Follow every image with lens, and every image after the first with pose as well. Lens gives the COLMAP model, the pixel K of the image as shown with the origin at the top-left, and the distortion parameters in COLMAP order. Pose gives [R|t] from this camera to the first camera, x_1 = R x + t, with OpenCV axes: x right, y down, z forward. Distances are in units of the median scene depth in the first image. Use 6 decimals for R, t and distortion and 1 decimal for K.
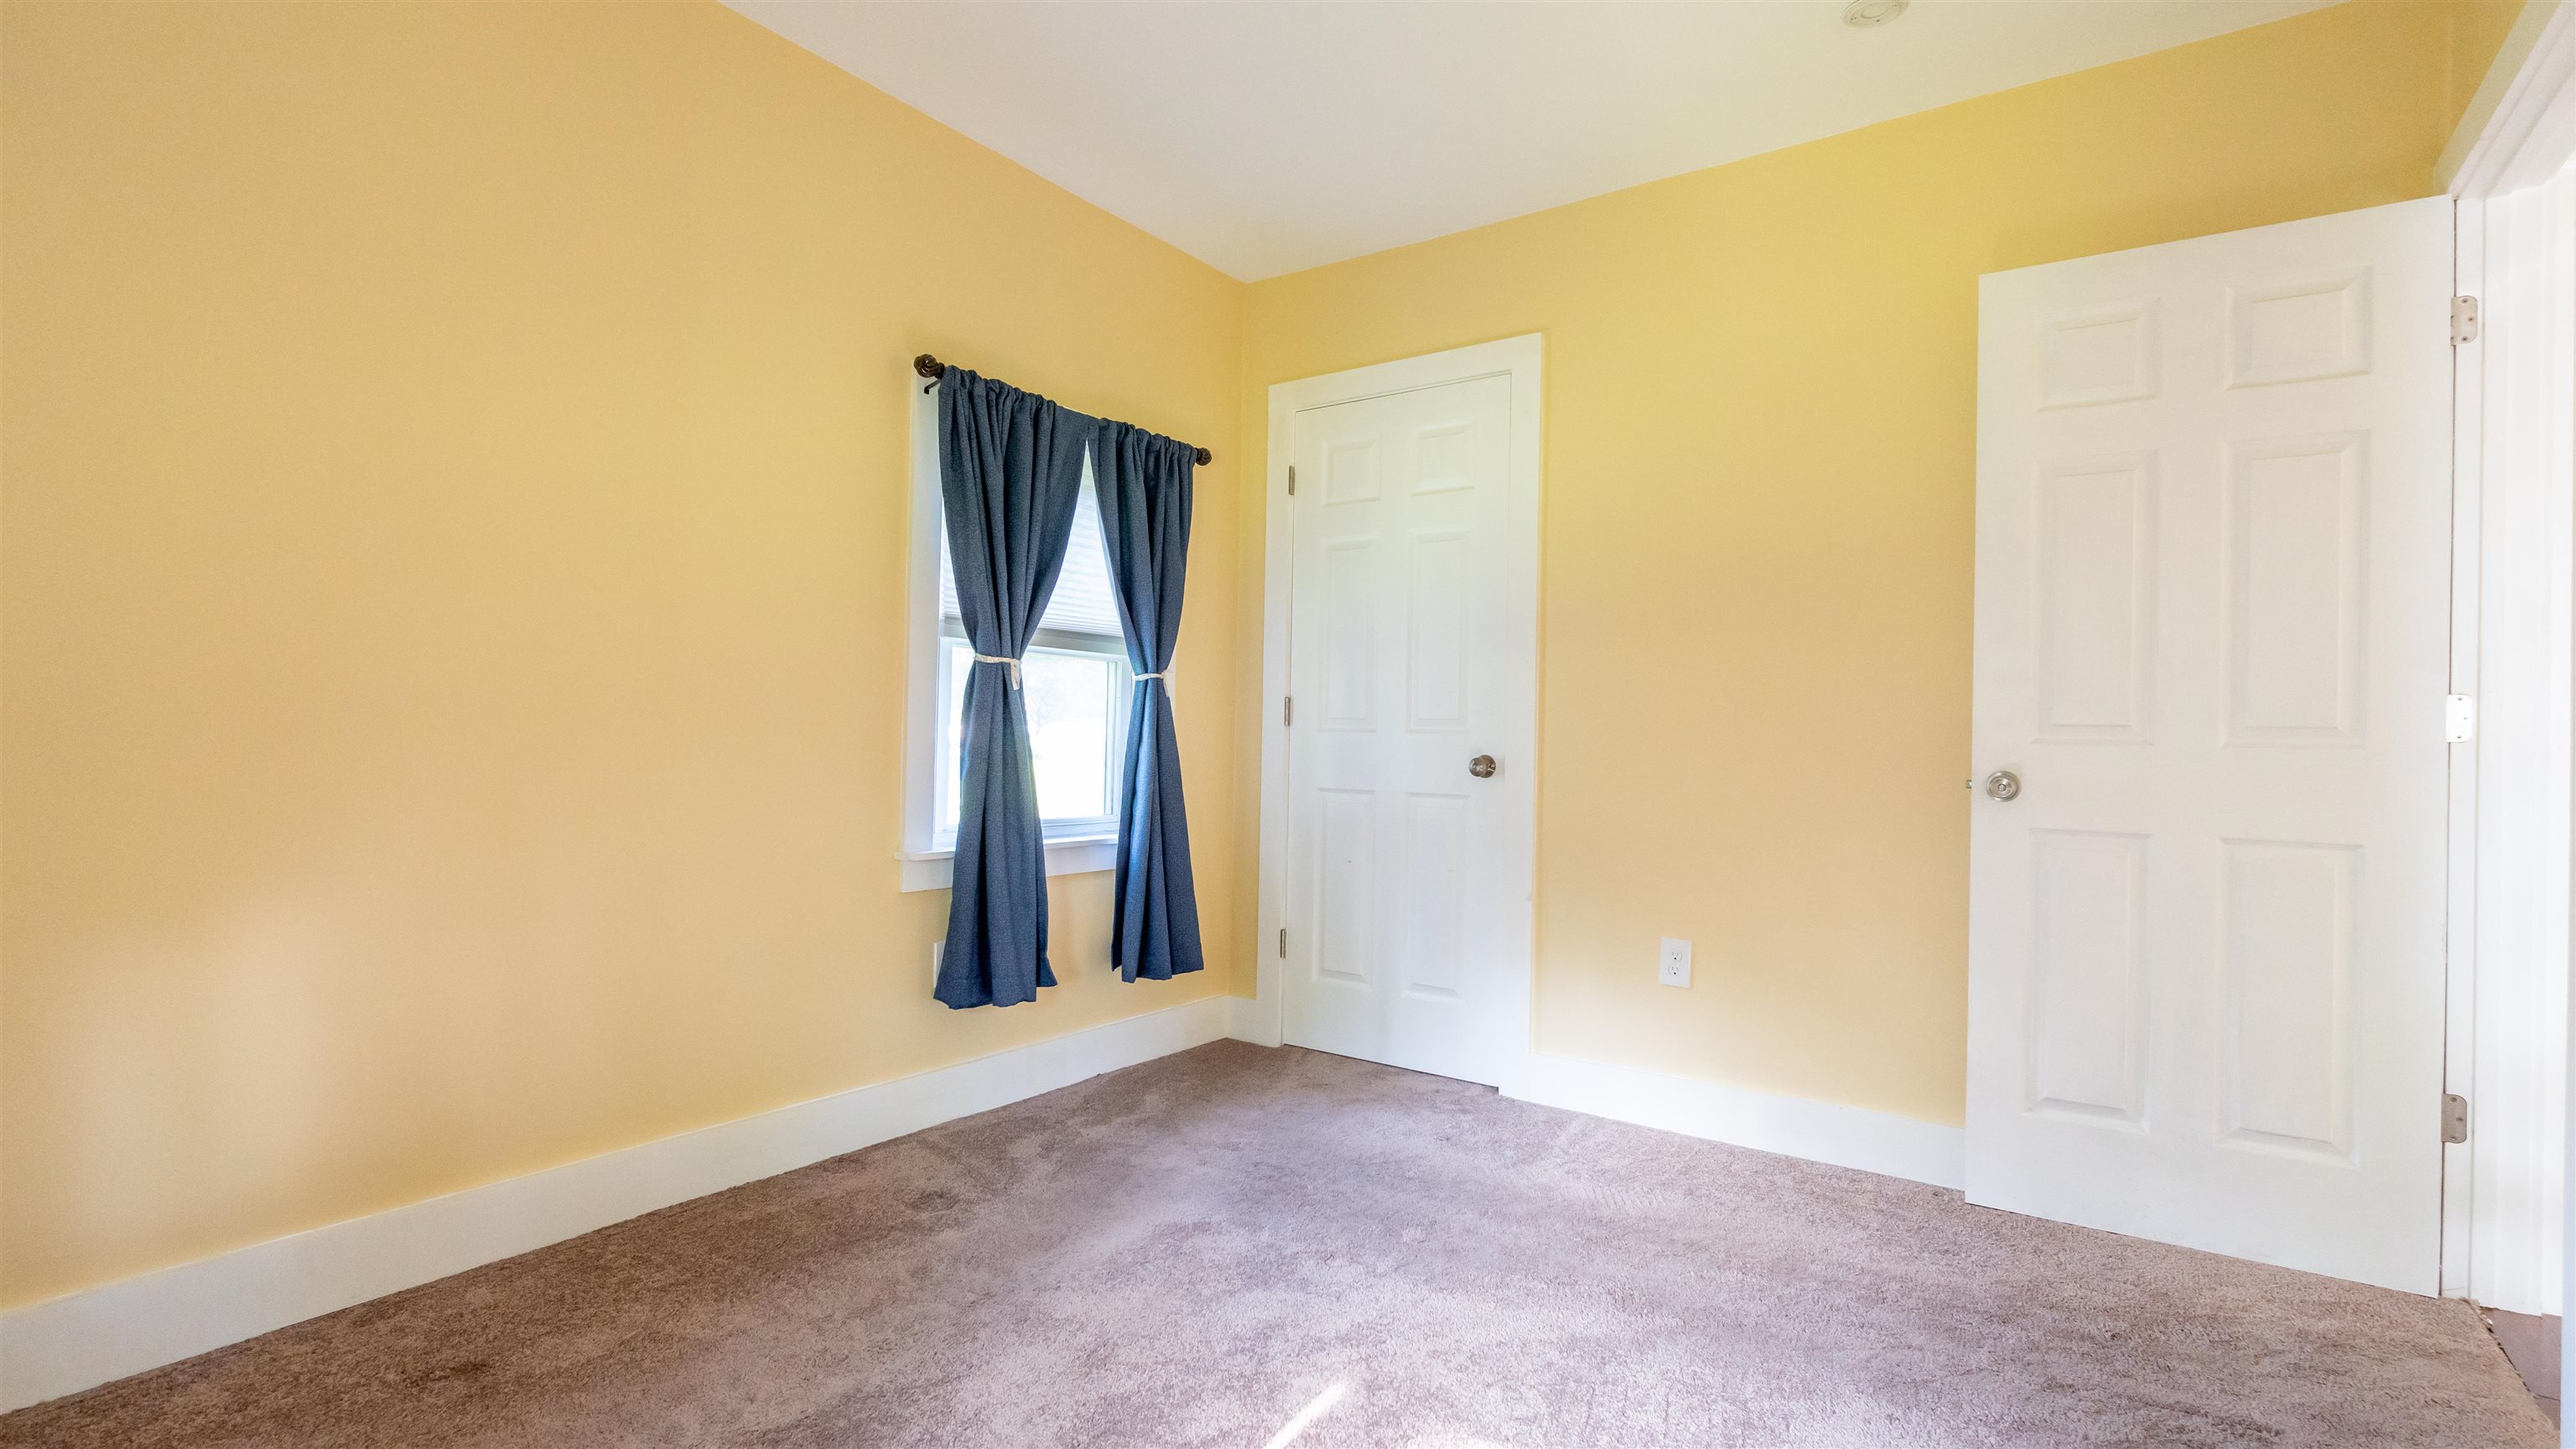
lens RADIAL K [[1198.1, 0, 1288.0], [0, 1198.1, 724.5], [0, 0, 1]] dist [-0.000510, 0.000025]
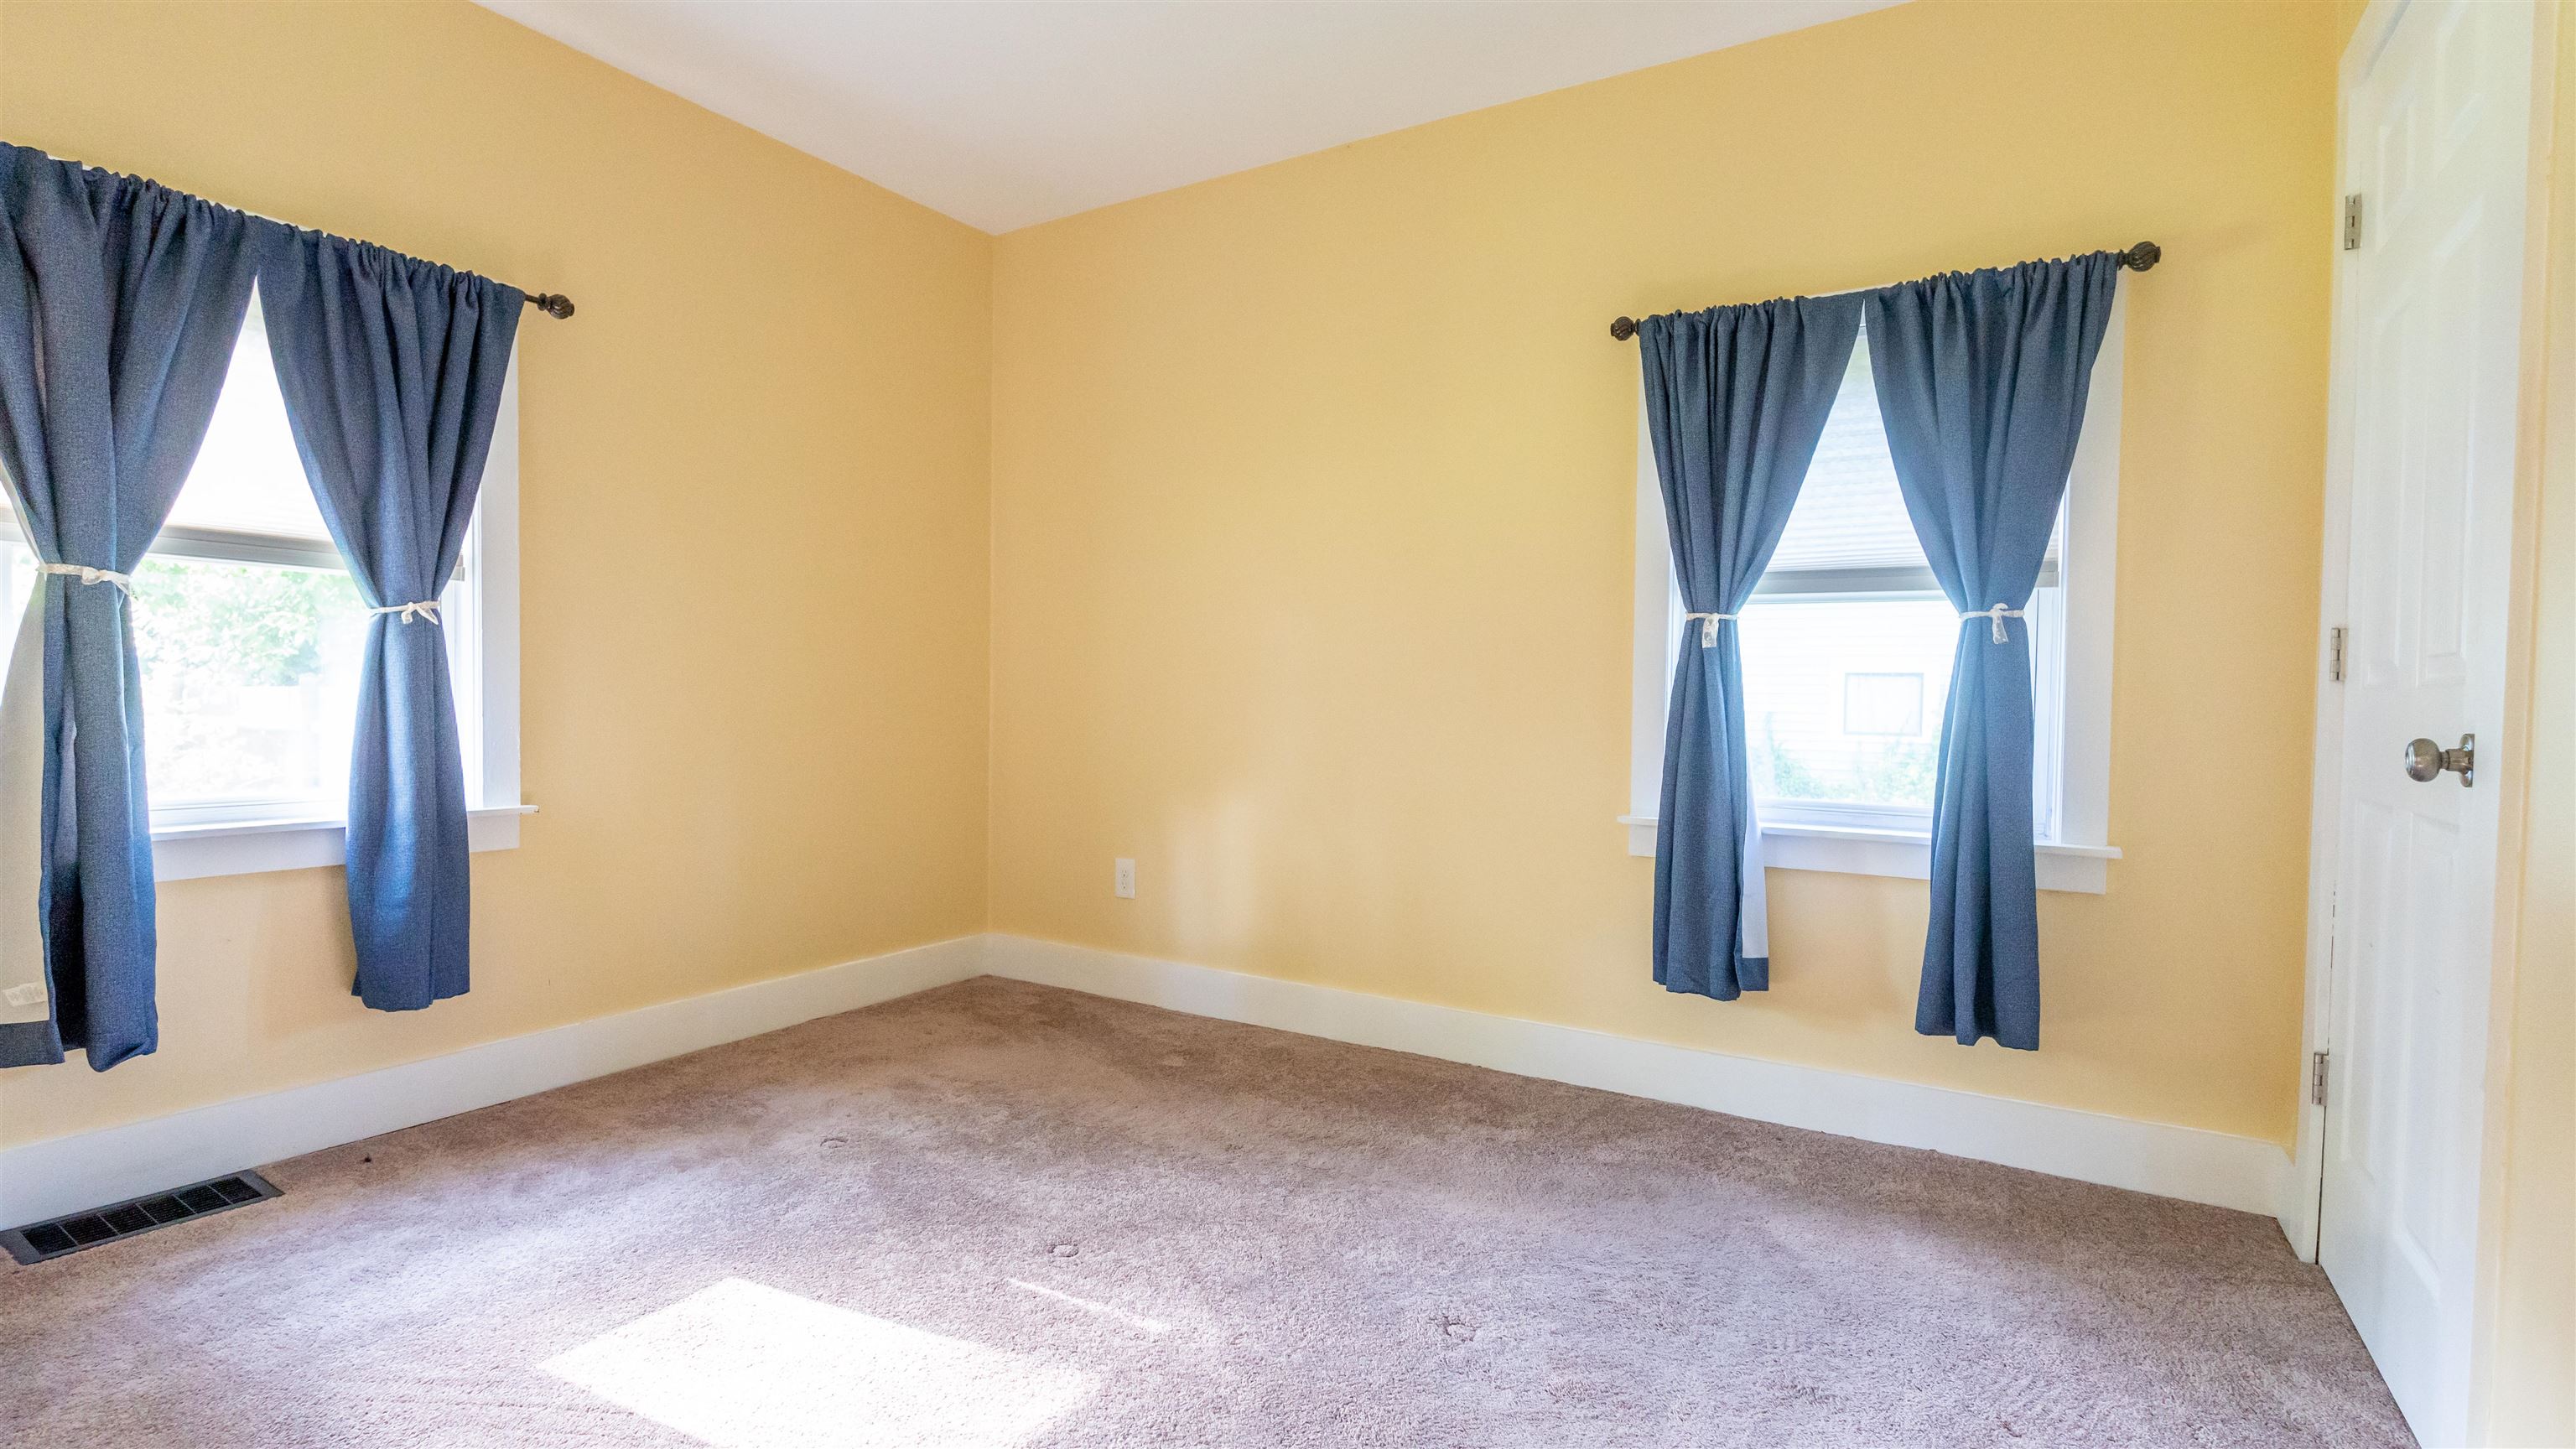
lens RADIAL K [[1198.1, 0, 1288.0], [0, 1198.1, 724.5], [0, 0, 1]] dist [-0.000510, 0.000025]
pose [[0.062299, 0.006942, -0.998033, 0.623070], [-0.007483, 0.999951, 0.006489, 0.024461], [0.998029, 0.007064, 0.062348, 0.607076]]
